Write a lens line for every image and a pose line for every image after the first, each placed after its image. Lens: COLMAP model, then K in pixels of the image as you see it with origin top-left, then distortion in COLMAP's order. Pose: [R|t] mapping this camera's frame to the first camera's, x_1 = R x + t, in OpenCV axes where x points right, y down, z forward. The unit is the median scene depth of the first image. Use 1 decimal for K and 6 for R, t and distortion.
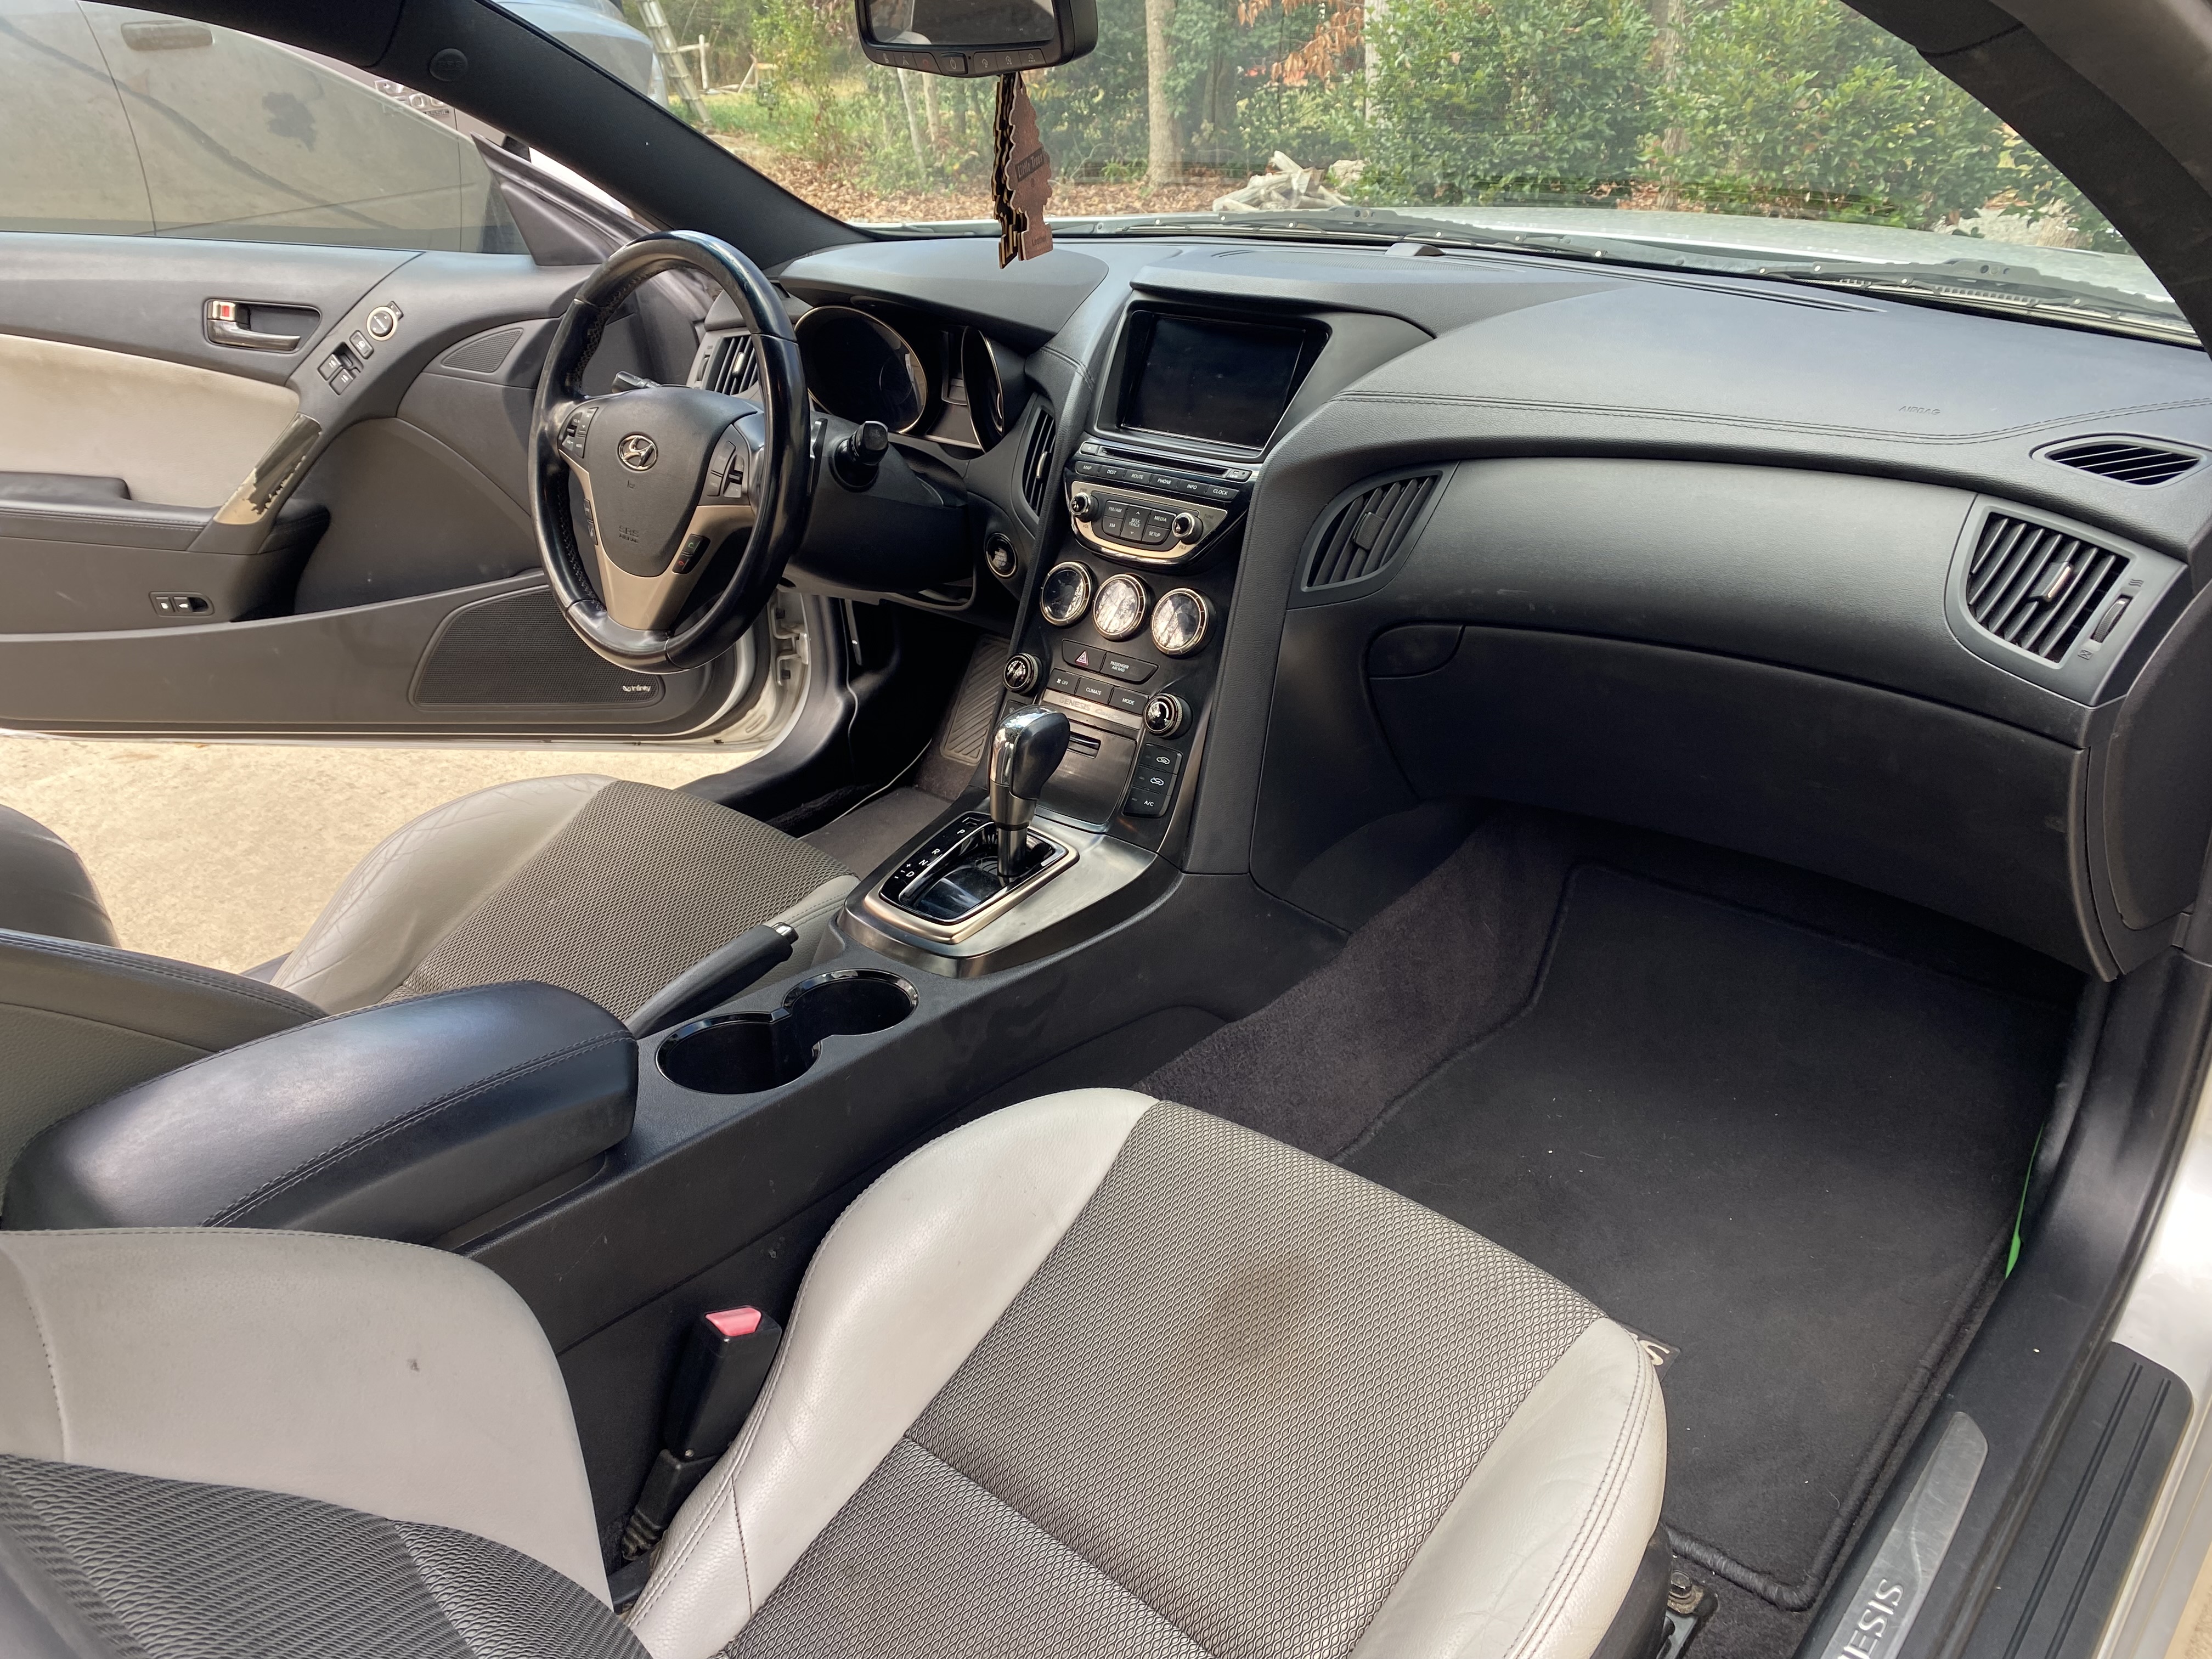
lens RADIAL K [[1678.7, 0, 1110.2], [0, 1678.7, 822.2], [0, 0, 1]] dist [0.009107, 0.005985]
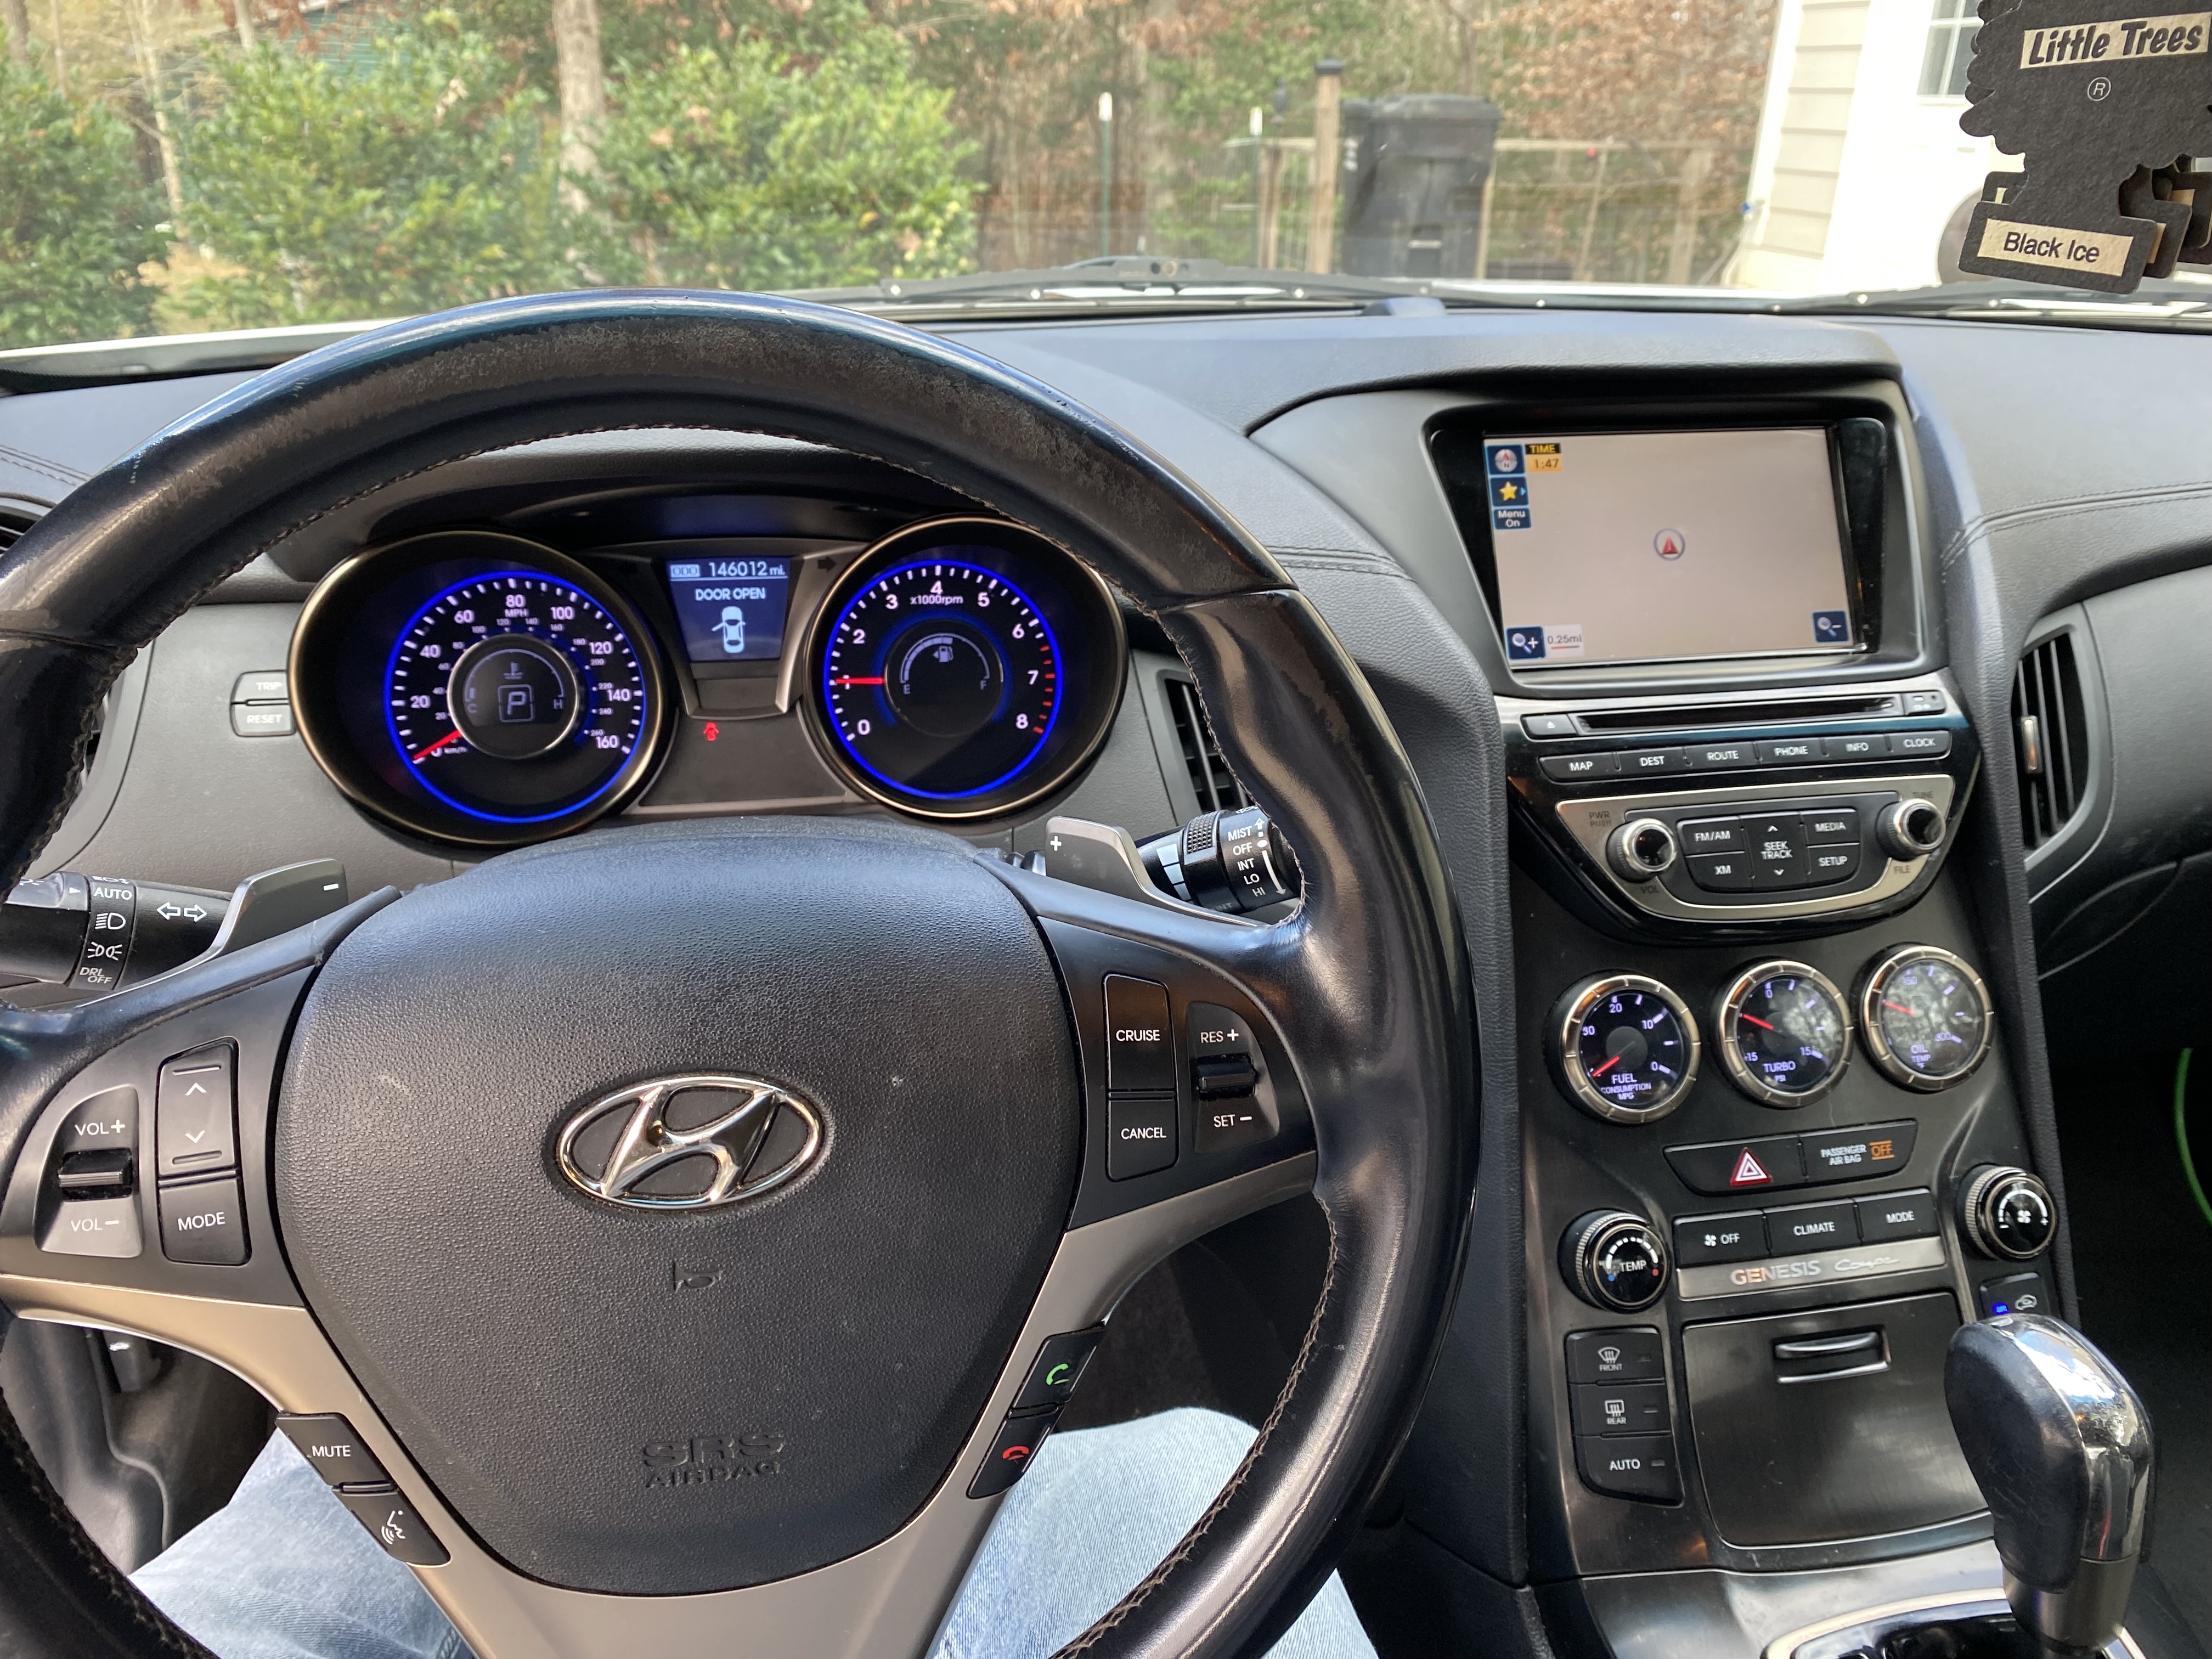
lens RADIAL K [[1694.3, 0, 1120.7], [0, 1694.3, 763.5], [0, 0, 1]] dist [0.003045, 0.007730]
pose [[0.589023, -0.238317, 0.772176, -0.351534], [0.325877, 0.944438, 0.042901, -0.221270], [-0.739497, 0.226366, 0.633958, 0.659064]]
